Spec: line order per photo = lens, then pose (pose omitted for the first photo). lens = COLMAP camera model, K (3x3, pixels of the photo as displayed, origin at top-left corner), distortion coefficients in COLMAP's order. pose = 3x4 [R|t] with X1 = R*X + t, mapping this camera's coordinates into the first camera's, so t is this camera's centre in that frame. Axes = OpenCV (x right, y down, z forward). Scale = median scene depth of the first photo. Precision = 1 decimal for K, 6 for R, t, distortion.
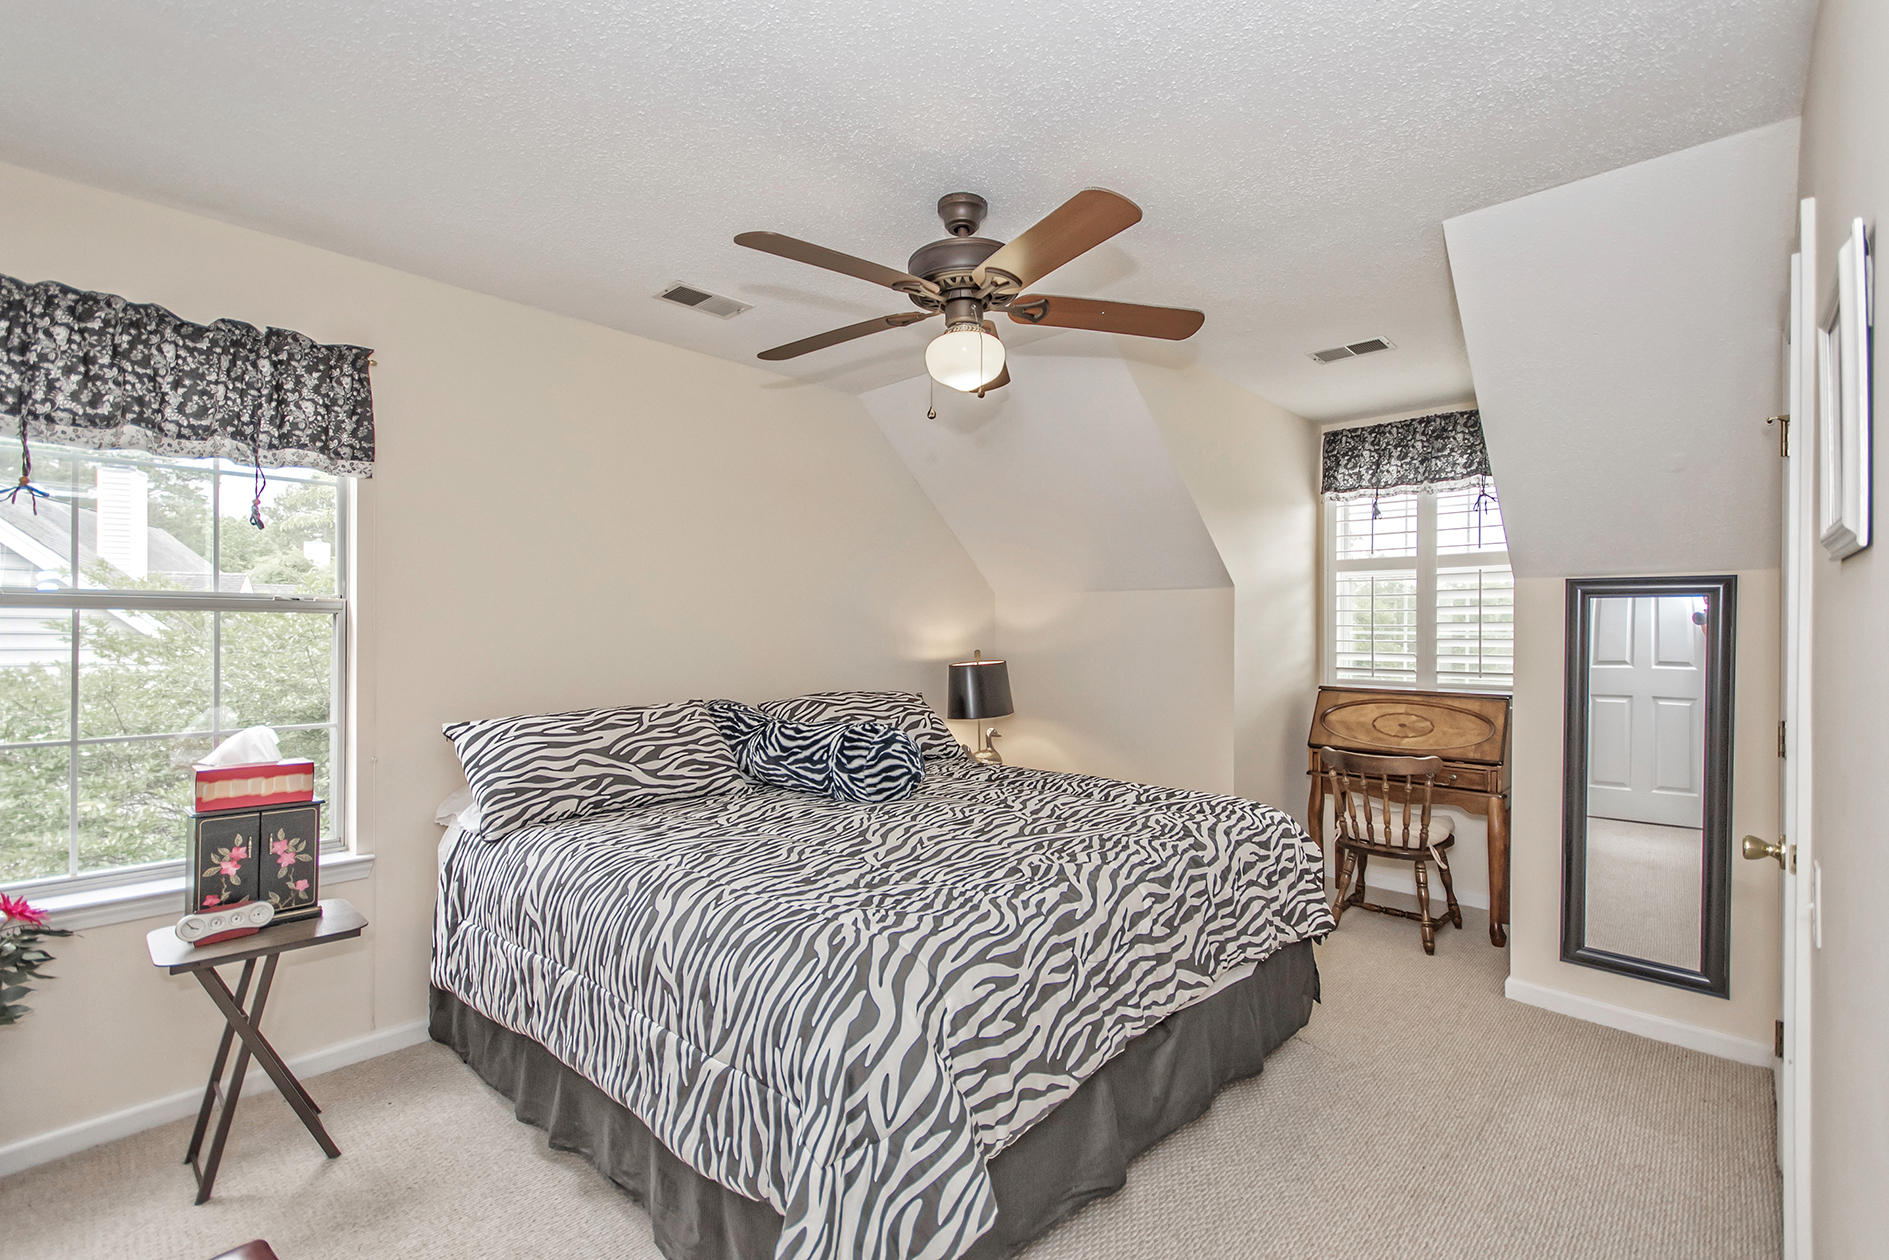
lens RADIAL K [[827.9, 0, 962.4], [0, 827.9, 650.5], [0, 0, 1]] dist [0.002226, 0.000509]
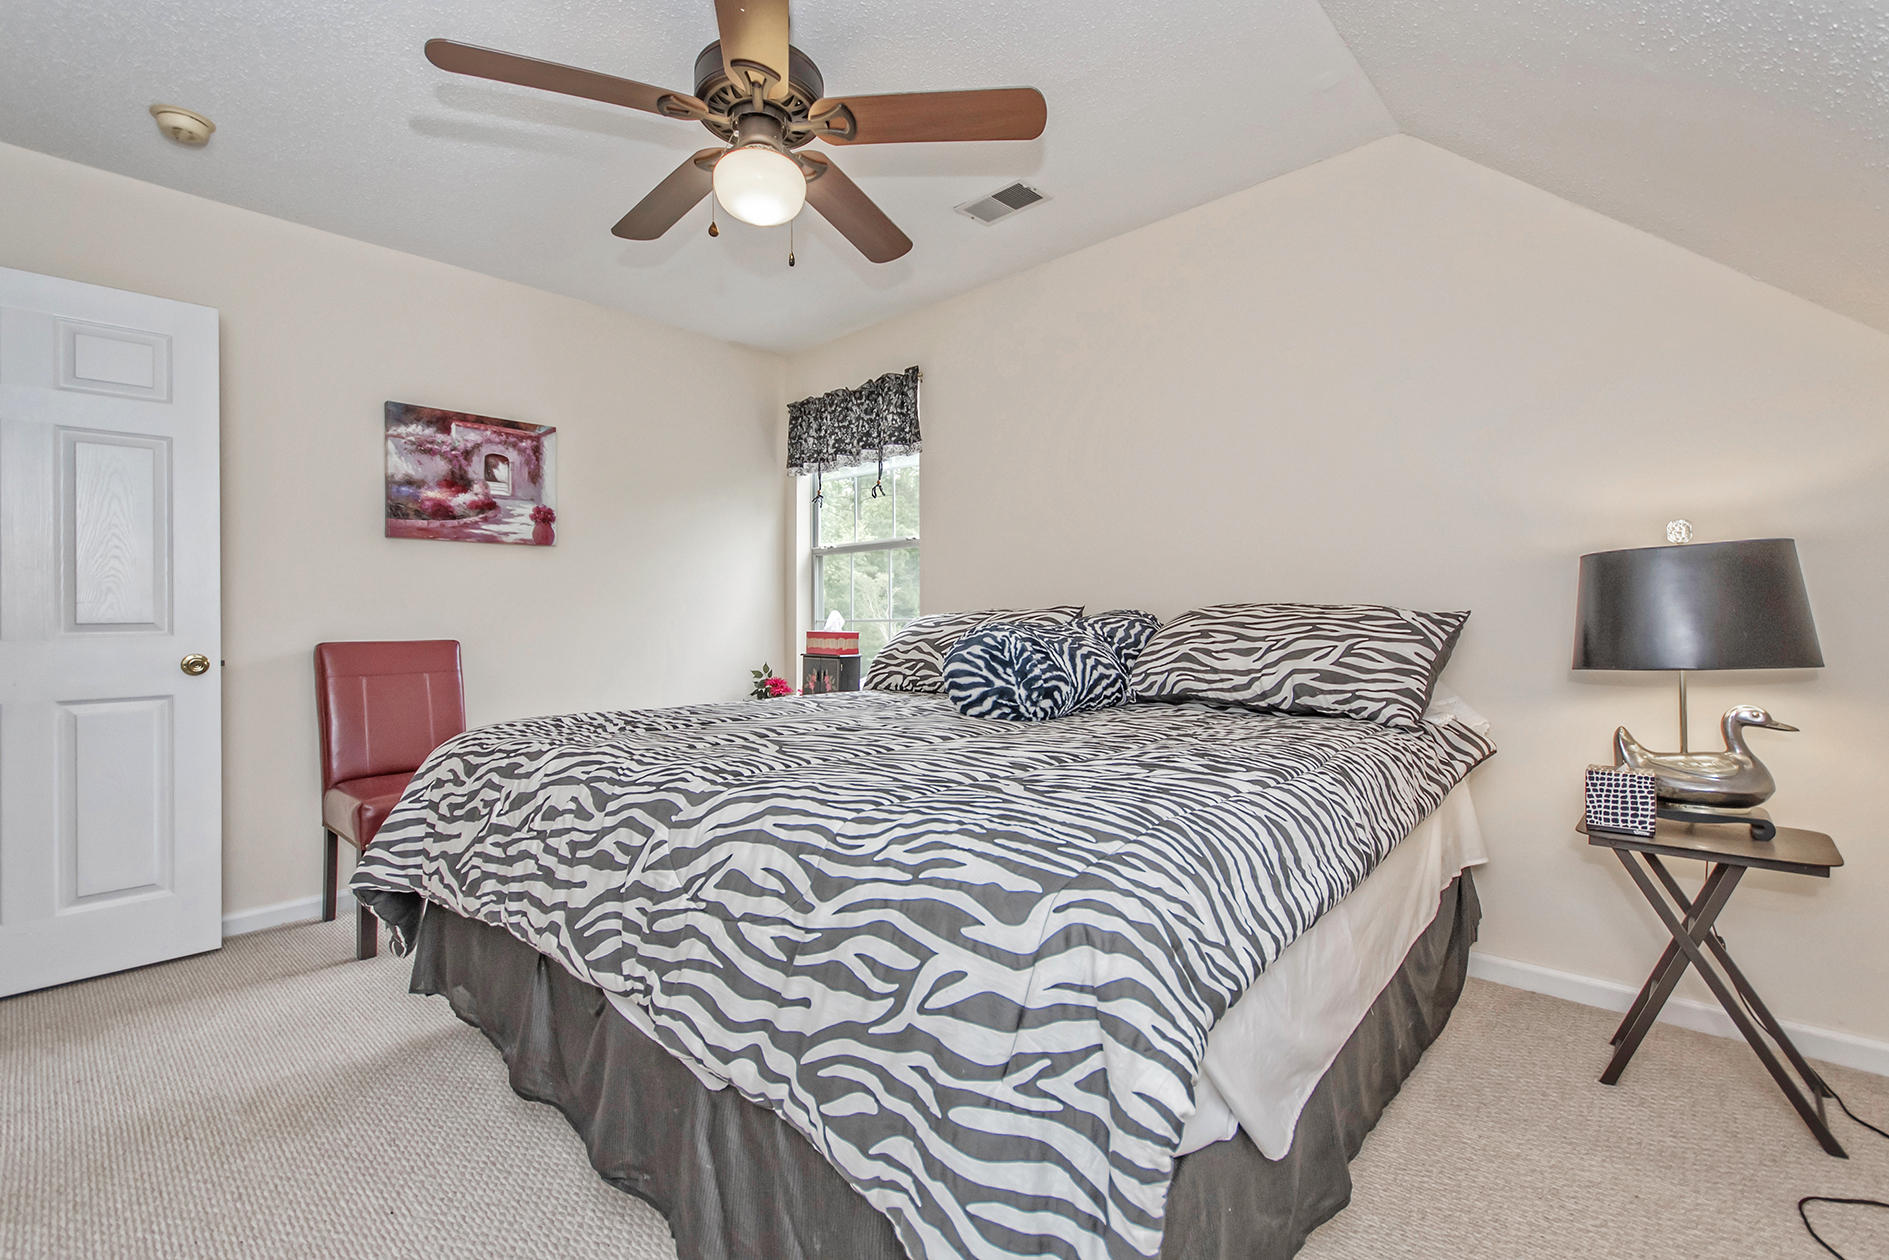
lens RADIAL K [[828.0, 0, 935.3], [0, 828.0, 632.9], [0, 0, 1]] dist [0.001971, 0.000541]
pose [[-0.006086, 0.008451, -0.999946, 0.775629], [-0.011332, 0.999899, 0.008520, 0.103216], [0.999917, 0.011383, -0.005990, 1.051403]]
